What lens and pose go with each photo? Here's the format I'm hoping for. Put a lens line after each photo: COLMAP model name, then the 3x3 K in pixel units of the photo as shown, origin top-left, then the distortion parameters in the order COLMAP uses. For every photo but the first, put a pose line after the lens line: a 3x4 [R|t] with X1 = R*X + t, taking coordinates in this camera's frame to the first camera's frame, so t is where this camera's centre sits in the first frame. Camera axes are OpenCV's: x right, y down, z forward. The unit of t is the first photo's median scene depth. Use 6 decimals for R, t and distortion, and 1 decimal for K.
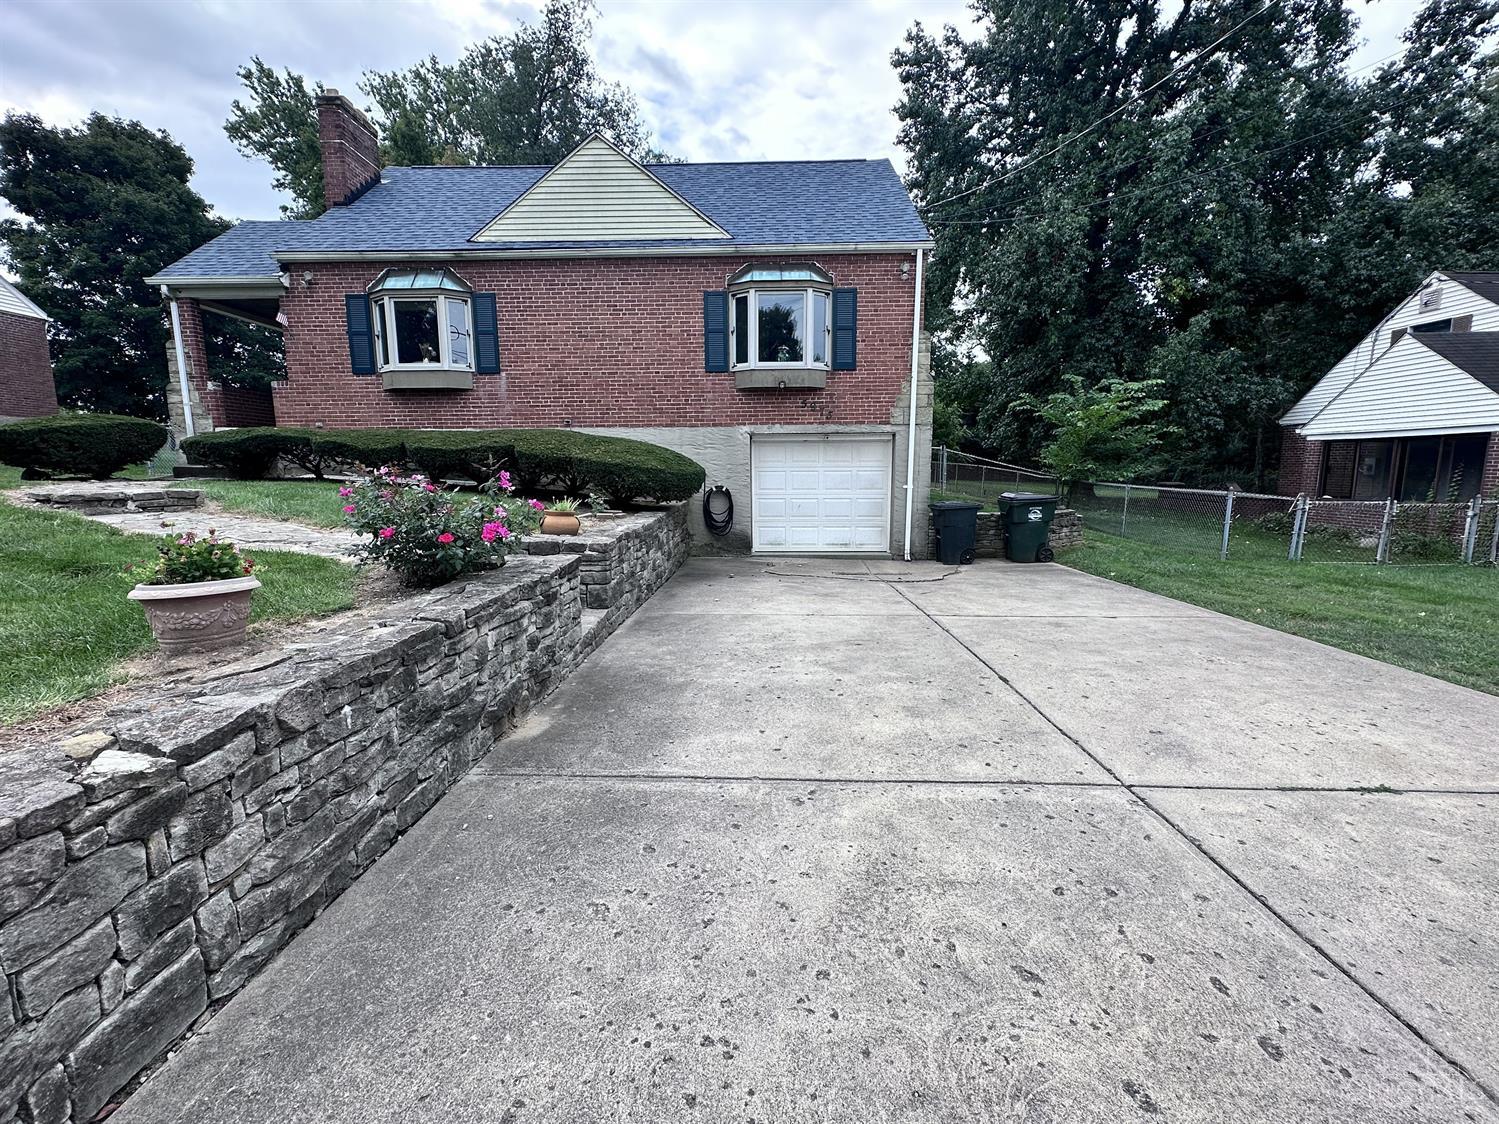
lens RADIAL K [[653.4, 0, 748.2], [0, 653.4, 573.8], [0, 0, 1]] dist [-0.011704, -0.001983]
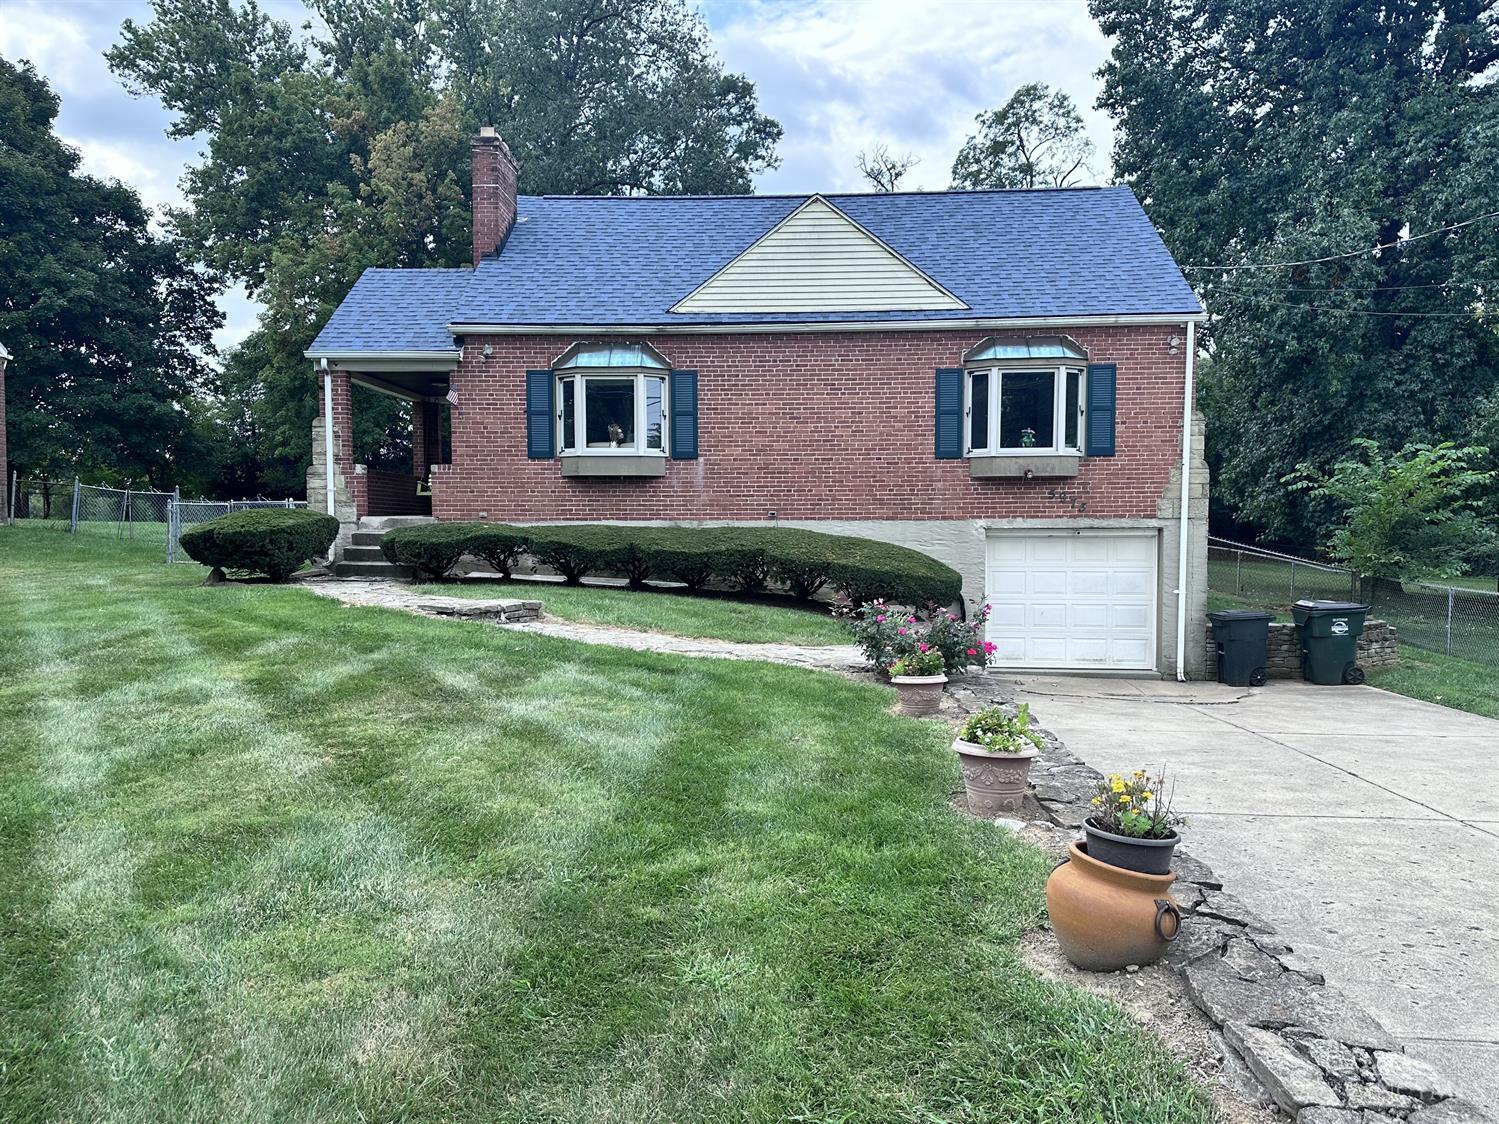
lens RADIAL K [[1141.2, 0, 734.4], [0, 1141.2, 575.1], [0, 0, 1]] dist [0.033058, -0.050503]
pose [[0.999343, 0.006813, -0.035591, -0.276697], [-0.010942, 0.993053, -0.117159, 0.023313], [0.034546, 0.117472, 0.992475, -0.485014]]
